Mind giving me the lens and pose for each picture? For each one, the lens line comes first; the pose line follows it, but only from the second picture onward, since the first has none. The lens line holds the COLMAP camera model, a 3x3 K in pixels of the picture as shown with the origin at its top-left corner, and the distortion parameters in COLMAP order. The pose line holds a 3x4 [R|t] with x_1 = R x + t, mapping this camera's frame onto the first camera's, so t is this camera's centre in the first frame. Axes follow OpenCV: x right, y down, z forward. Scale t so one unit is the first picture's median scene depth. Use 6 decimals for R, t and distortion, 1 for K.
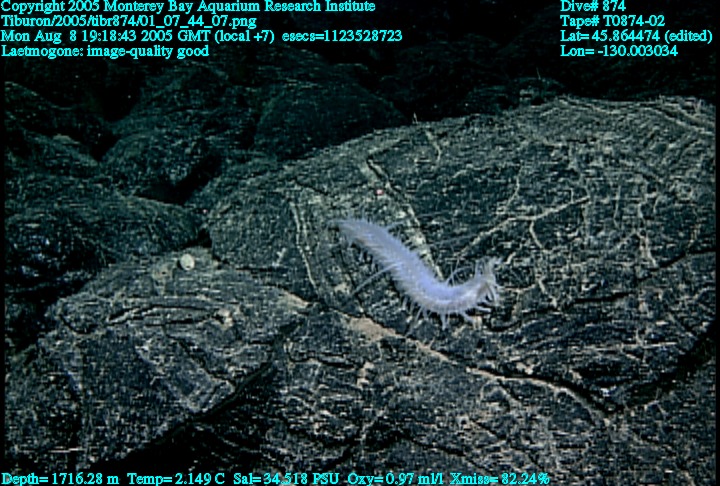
lens RADIAL K [[613.7, 0, 361.1], [0, 613.7, 242.2], [0, 0, 1]] dist [0.064358, 0.002063]
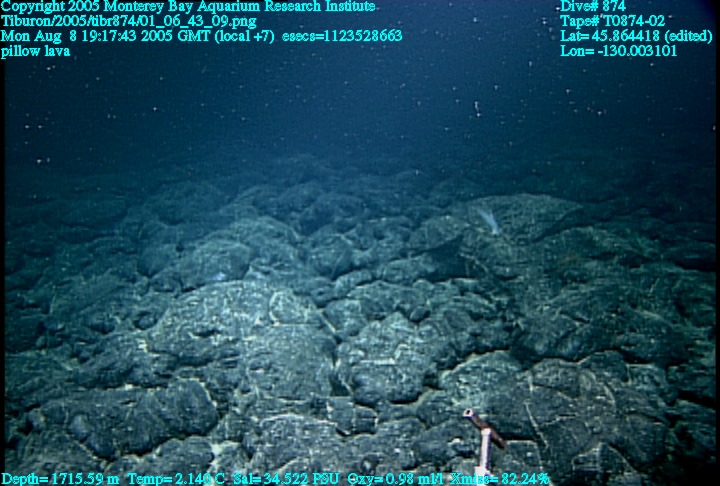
lens RADIAL K [[613.7, 0, 360.5], [0, 613.7, 244.1], [0, 0, 1]] dist [0.064358, 0.002063]
pose [[0.967234, 0.100483, -0.233154, 0.268702], [-0.136413, 0.980209, -0.143463, 1.202455], [0.214124, 0.170568, 0.961799, -4.524409]]
